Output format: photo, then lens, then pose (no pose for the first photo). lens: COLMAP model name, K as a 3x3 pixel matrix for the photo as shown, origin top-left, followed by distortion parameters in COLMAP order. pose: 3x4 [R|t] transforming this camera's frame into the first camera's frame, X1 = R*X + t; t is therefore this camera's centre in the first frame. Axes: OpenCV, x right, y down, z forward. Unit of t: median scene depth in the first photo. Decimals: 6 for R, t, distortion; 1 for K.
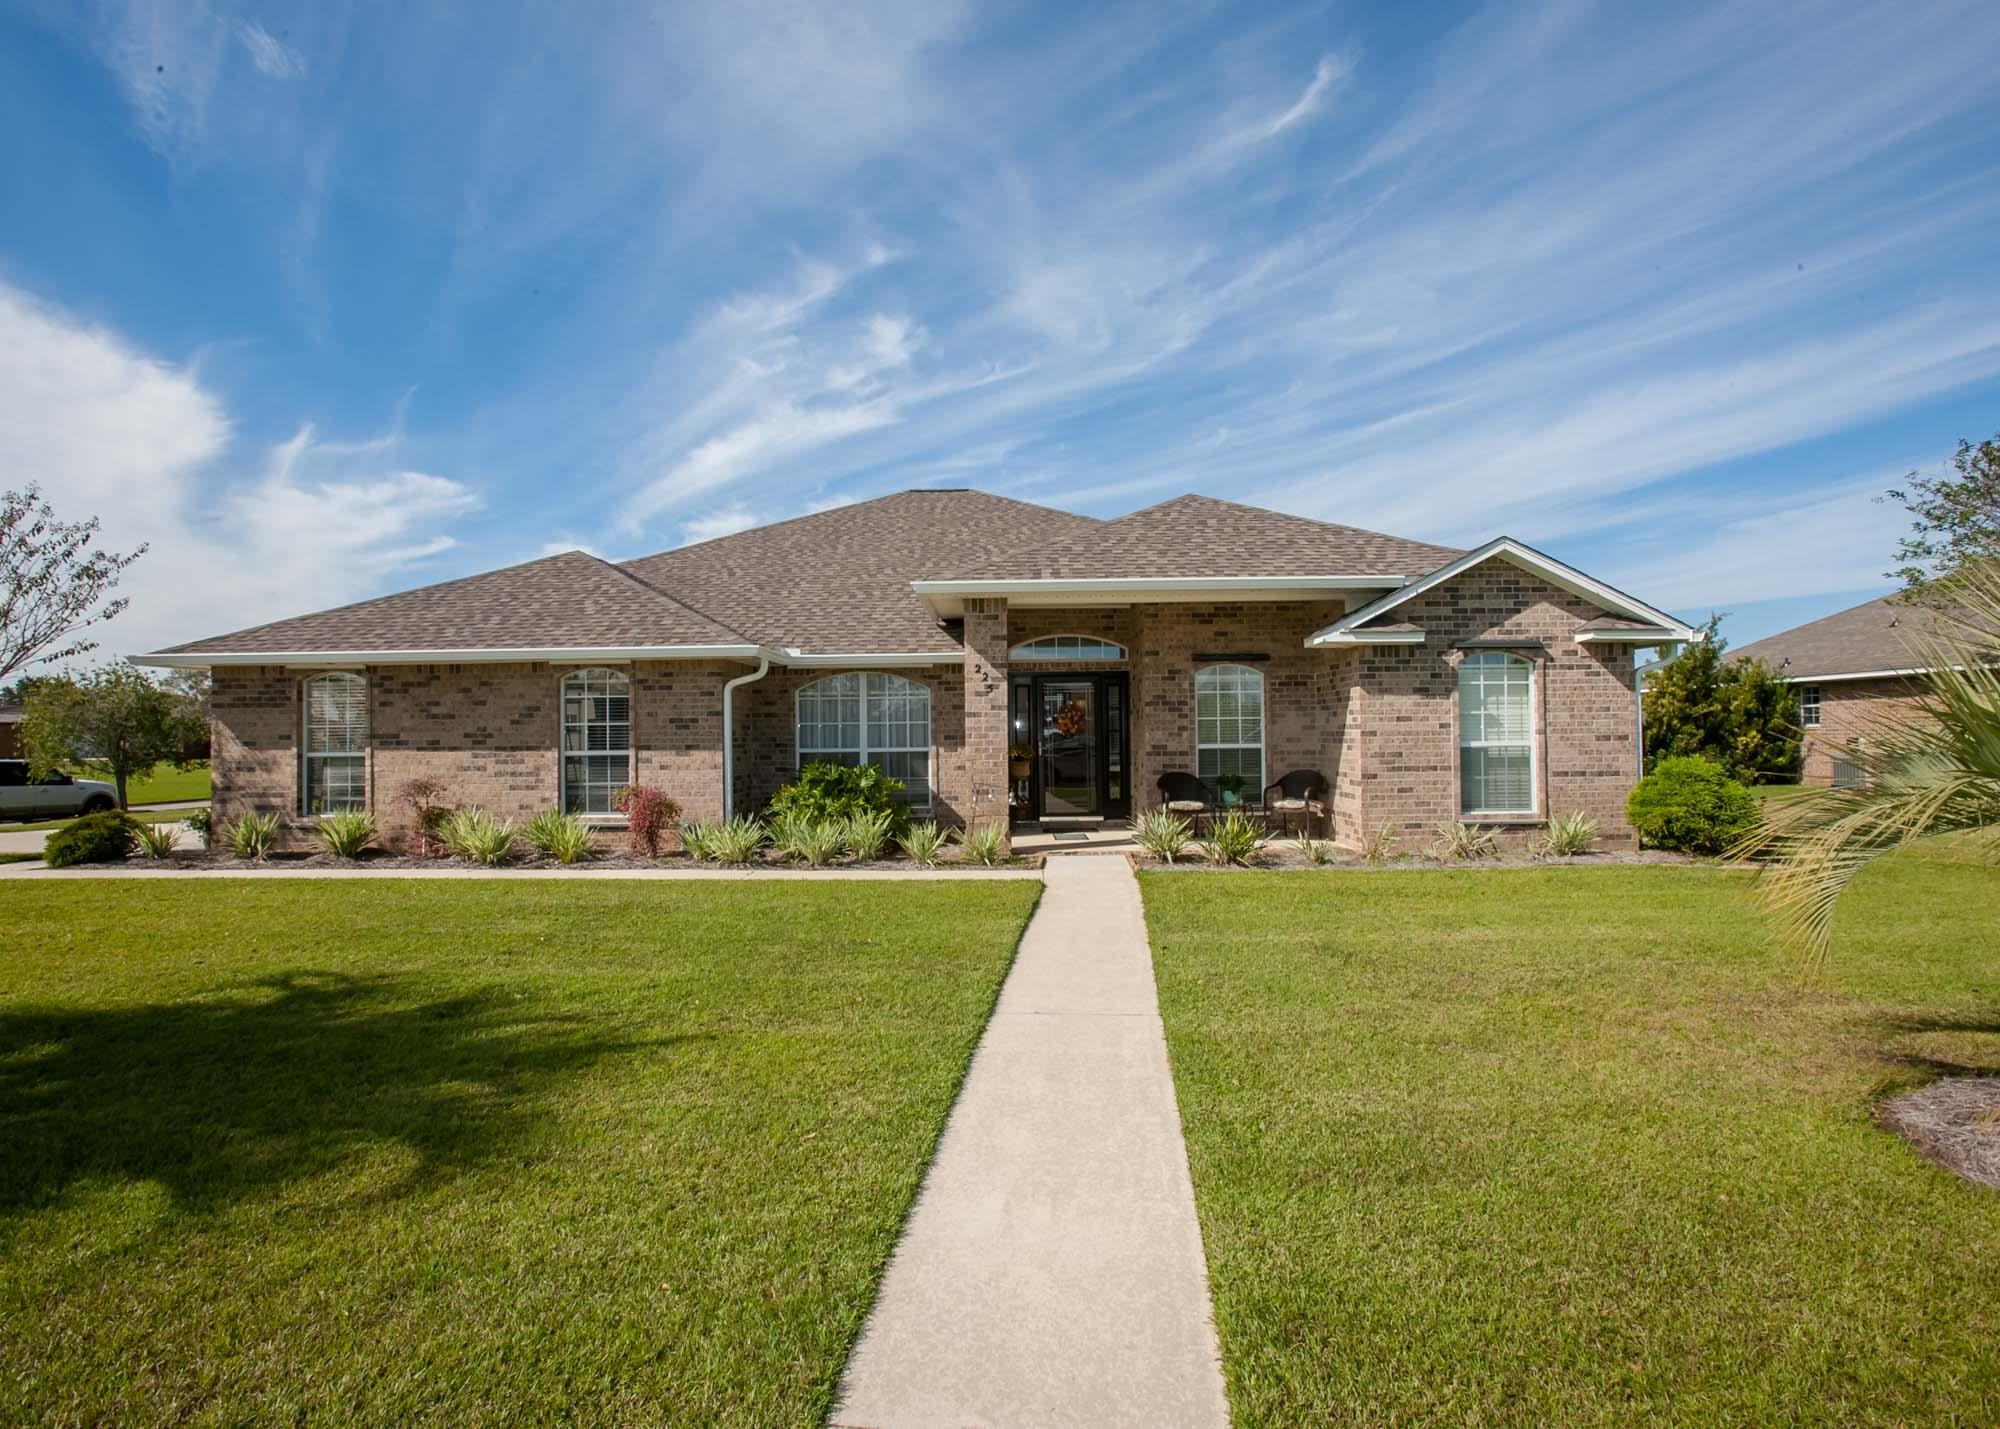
lens RADIAL K [[1071.5, 0, 985.0], [0, 1071.5, 695.3], [0, 0, 1]] dist [-0.107946, 0.074061]
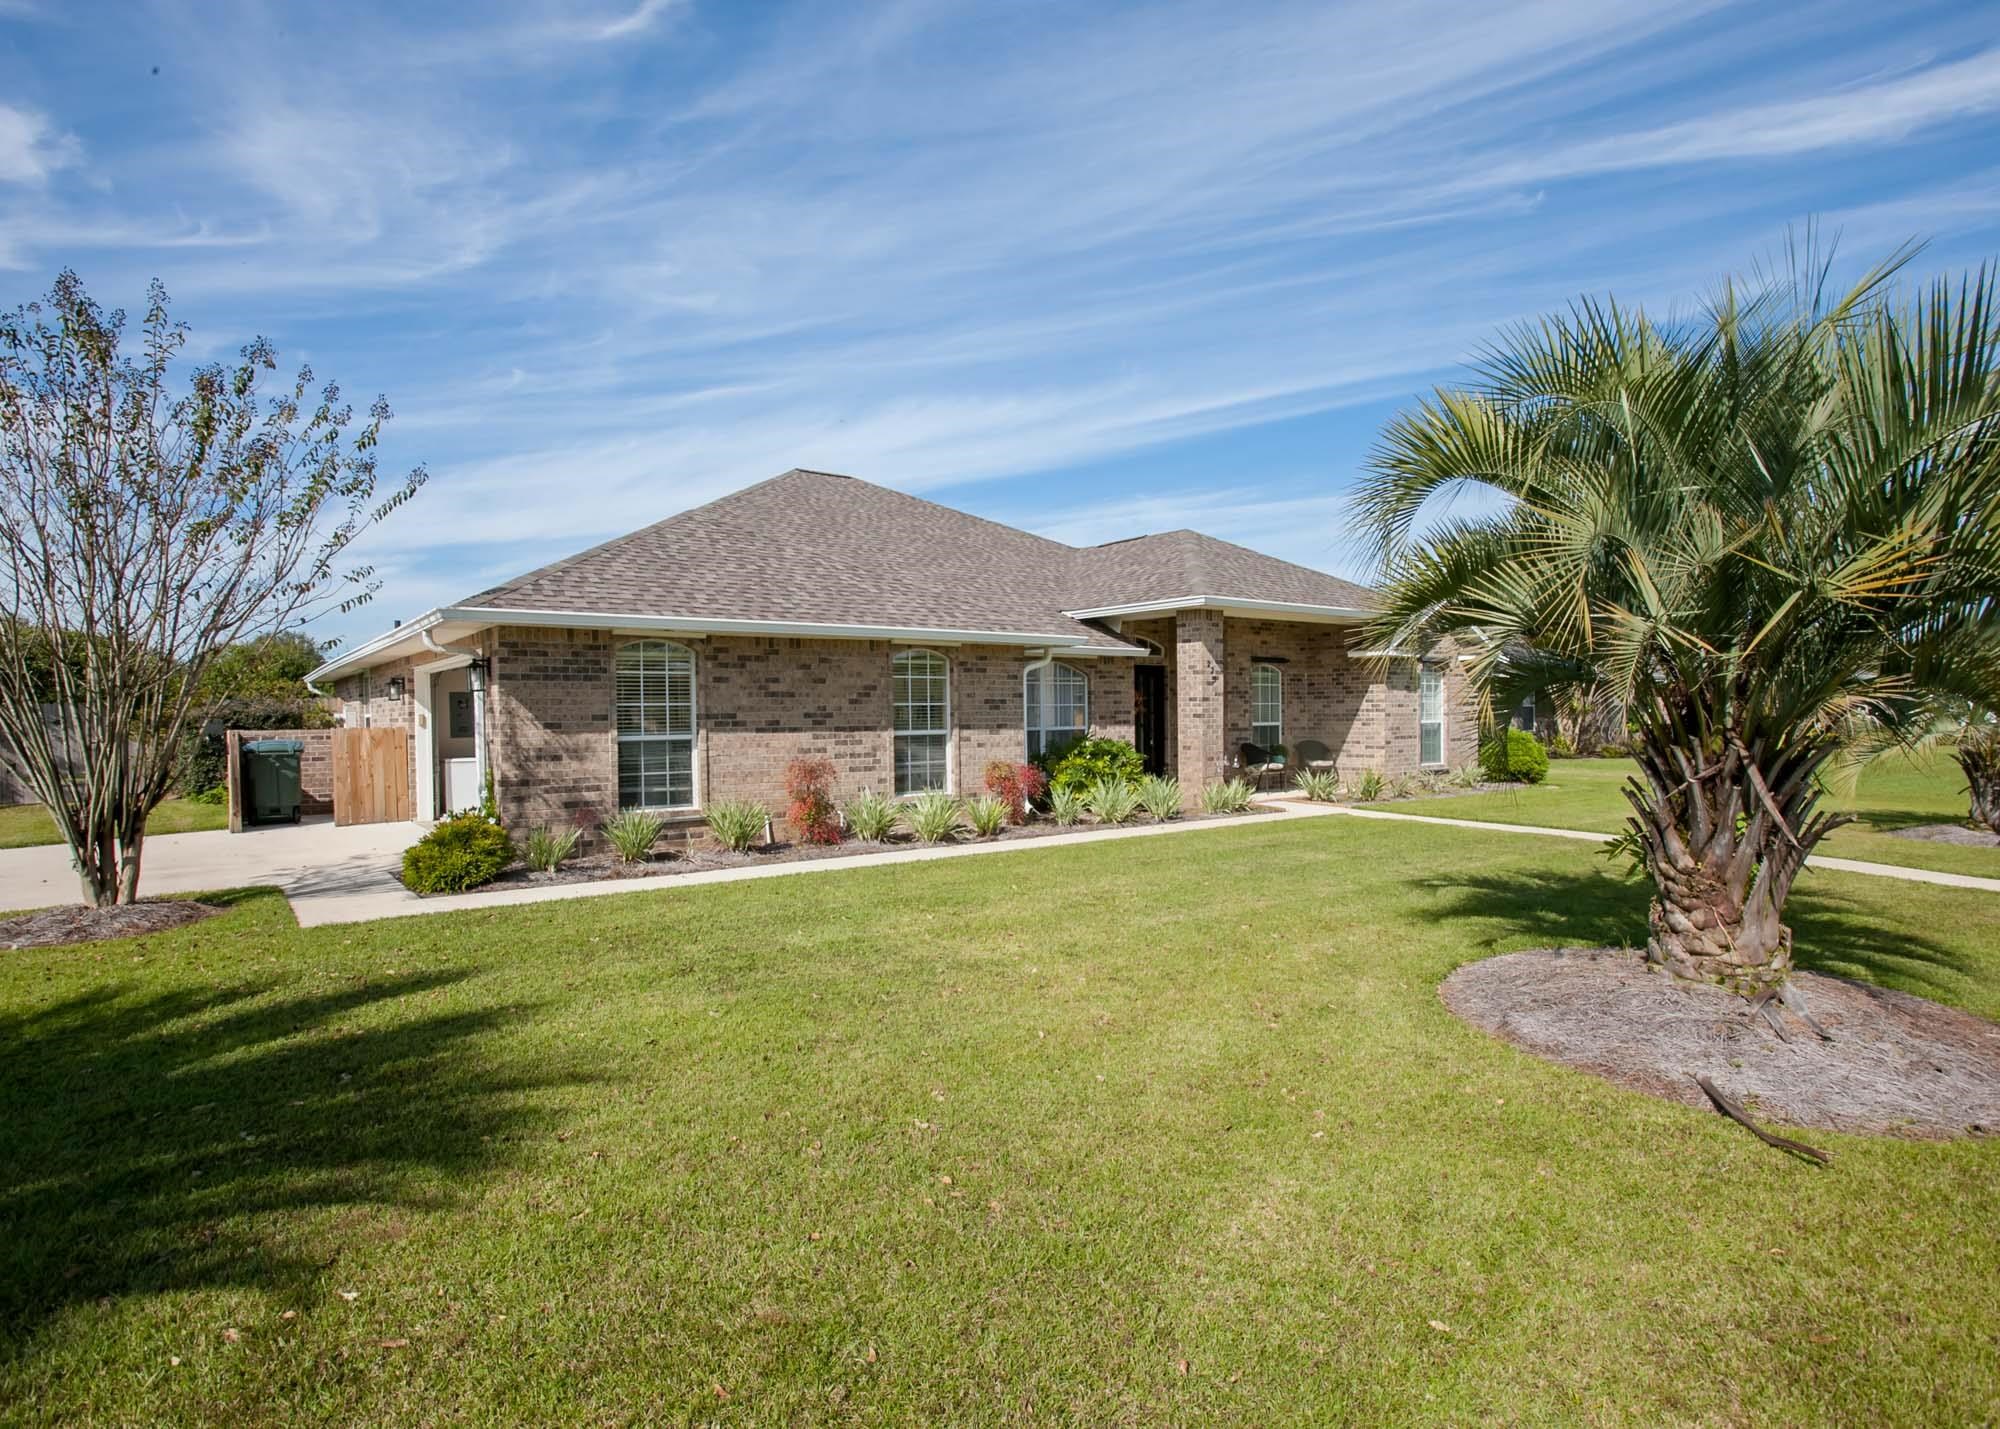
lens RADIAL K [[1192.3, 0, 1000.4], [0, 1192.3, 752.2], [0, 0, 1]] dist [-0.059750, 0.033649]
pose [[0.740754, -0.018010, 0.671535, -1.068833], [-0.022142, 0.998443, 0.051203, 0.012848], [-0.671412, -0.052798, 0.739201, 0.094765]]
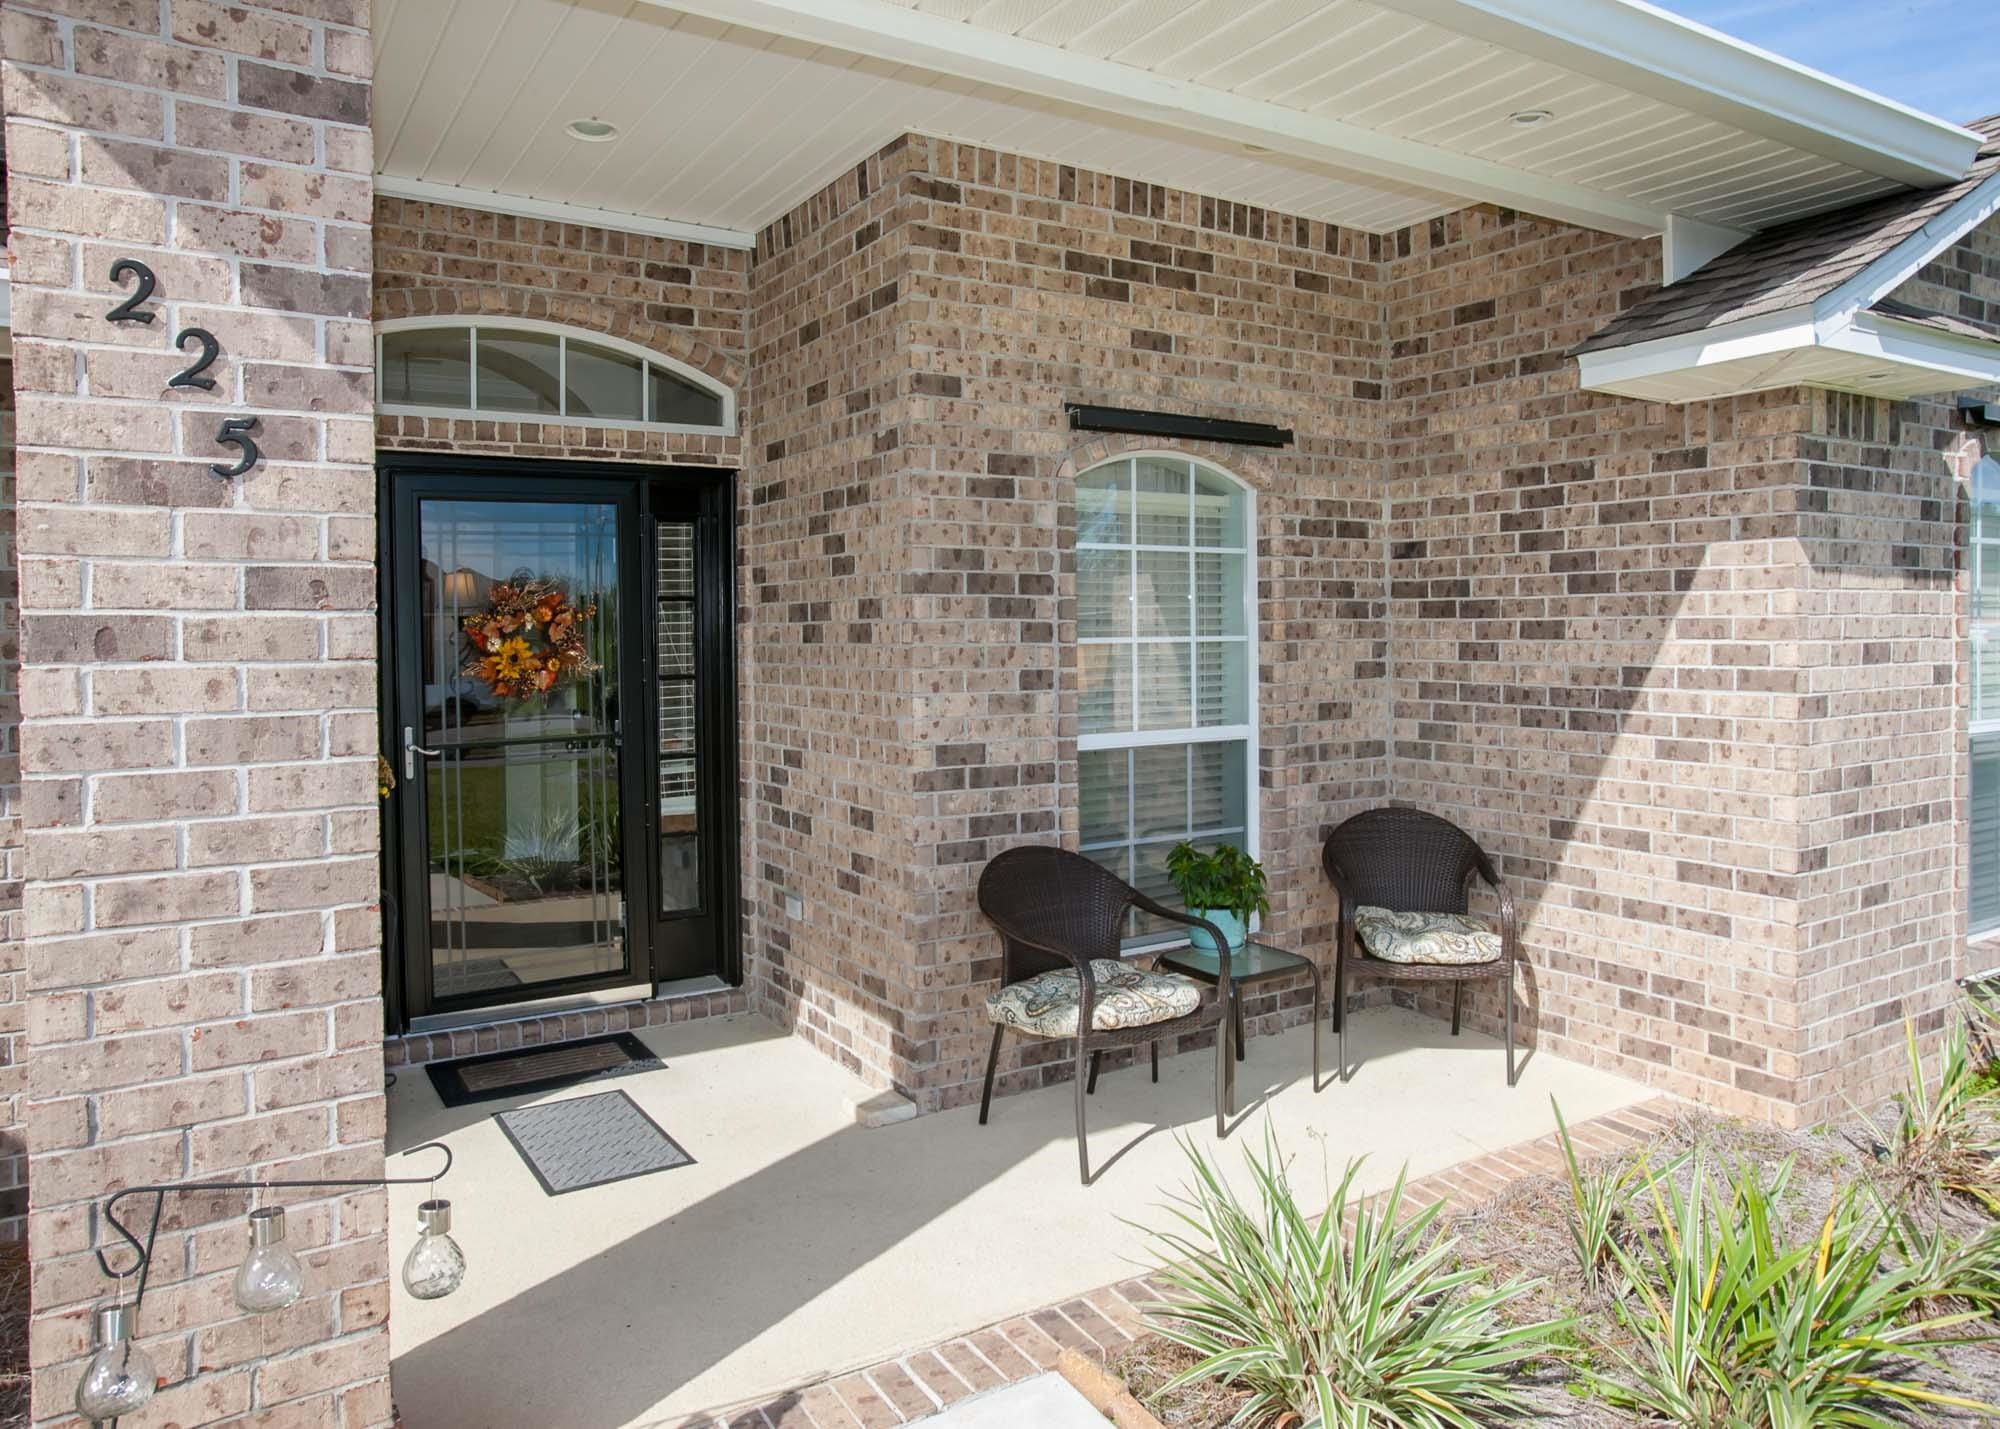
lens RADIAL K [[1329.8, 0, 998.5], [0, 1329.8, 646.0], [0, 0, 1]] dist [-0.021410, 0.000253]
pose [[0.827119, -0.005310, 0.562001, -0.009042], [-0.022534, 0.998838, 0.042601, 0.008770], [-0.561574, -0.047900, 0.826039, 0.740605]]
